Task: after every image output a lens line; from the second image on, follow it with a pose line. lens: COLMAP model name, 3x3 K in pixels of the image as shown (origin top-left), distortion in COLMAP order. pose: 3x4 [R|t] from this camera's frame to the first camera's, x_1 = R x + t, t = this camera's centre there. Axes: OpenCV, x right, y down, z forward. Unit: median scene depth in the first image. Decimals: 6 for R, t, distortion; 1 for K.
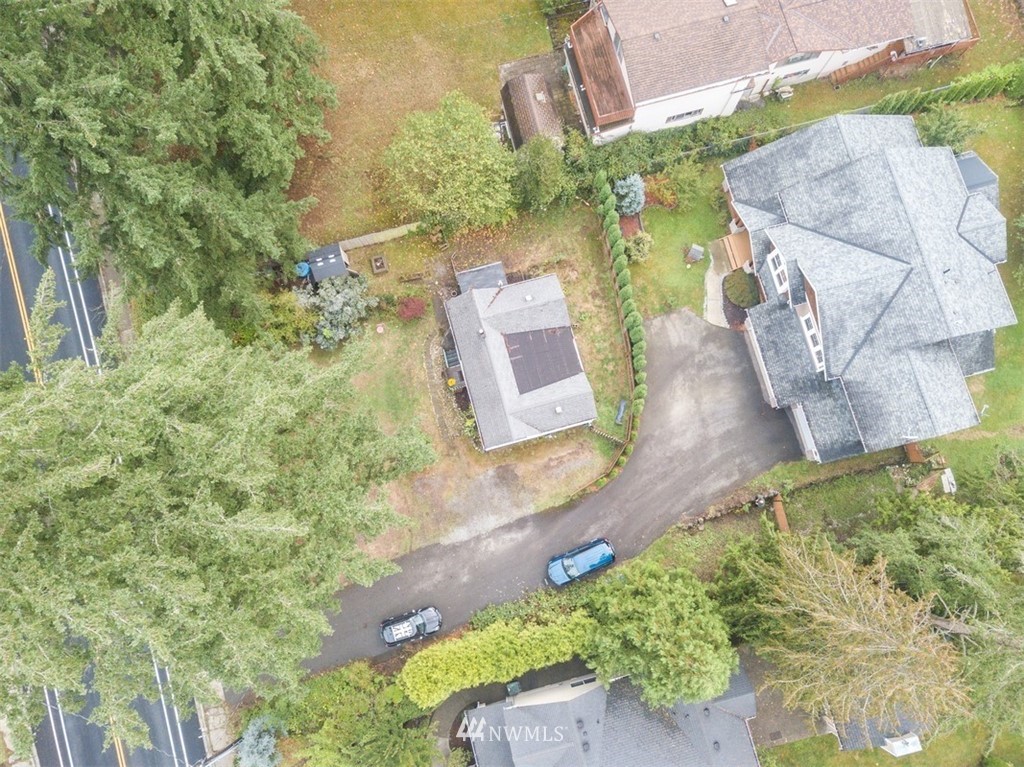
lens RADIAL K [[783.5, 0, 508.6], [0, 783.5, 381.9], [0, 0, 1]] dist [0.039244, -0.000084]
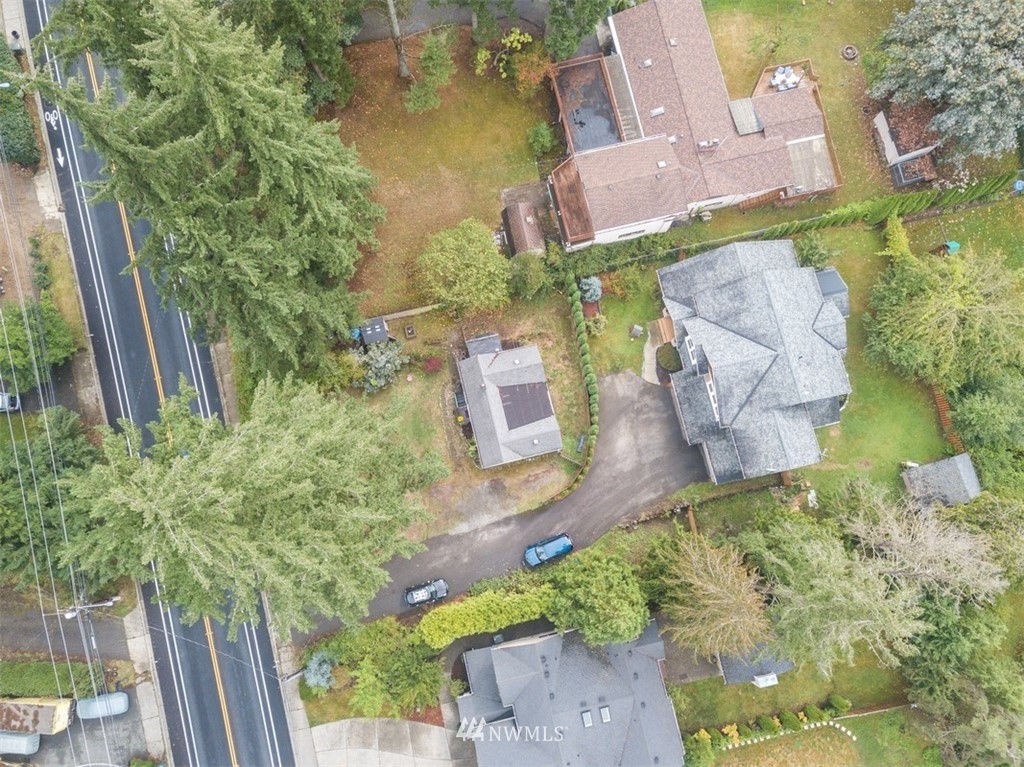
lens RADIAL K [[775.3, 0, 506.2], [0, 775.3, 383.9], [0, 0, 1]] dist [0.062744, -0.003020]
pose [[0.999532, 0.028637, 0.010749, -0.007733], [-0.028660, 0.999587, 0.002023, -0.069117], [-0.010686, -0.002330, 0.999940, -0.397967]]
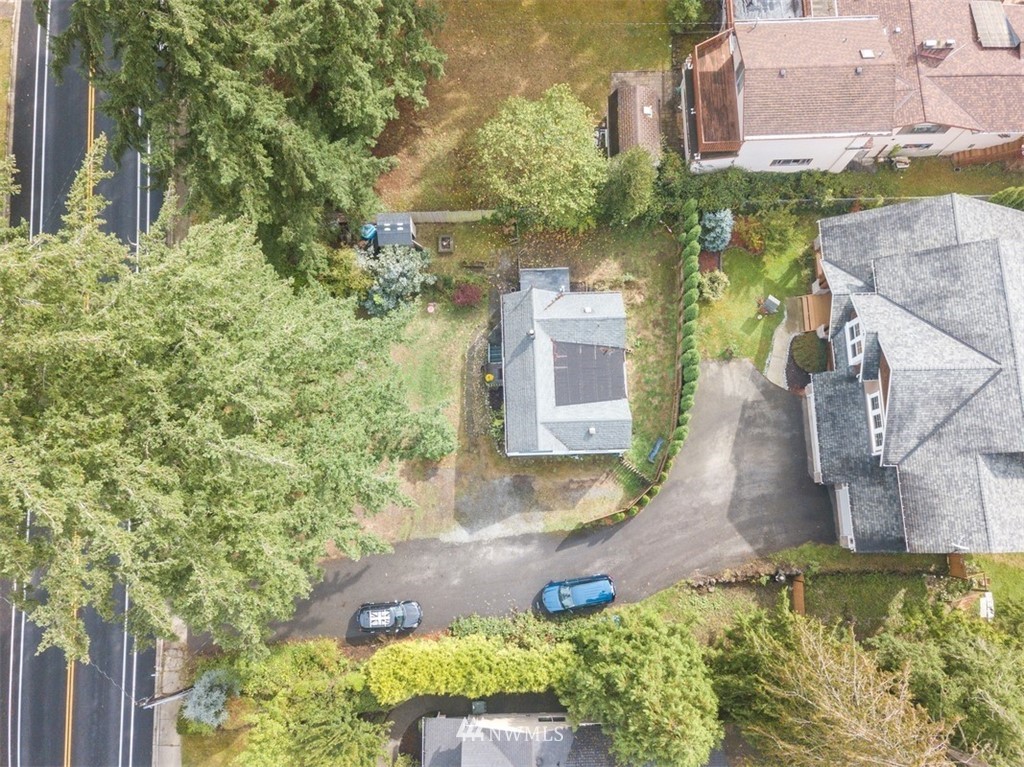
lens RADIAL K [[783.5, 0, 508.6], [0, 783.5, 381.9], [0, 0, 1]] dist [0.039244, -0.000084]
pose [[0.972144, 0.229133, -0.049331, -0.001654], [-0.230561, 0.972725, -0.025448, 0.025026], [0.042155, 0.036113, 0.998458, 0.041589]]
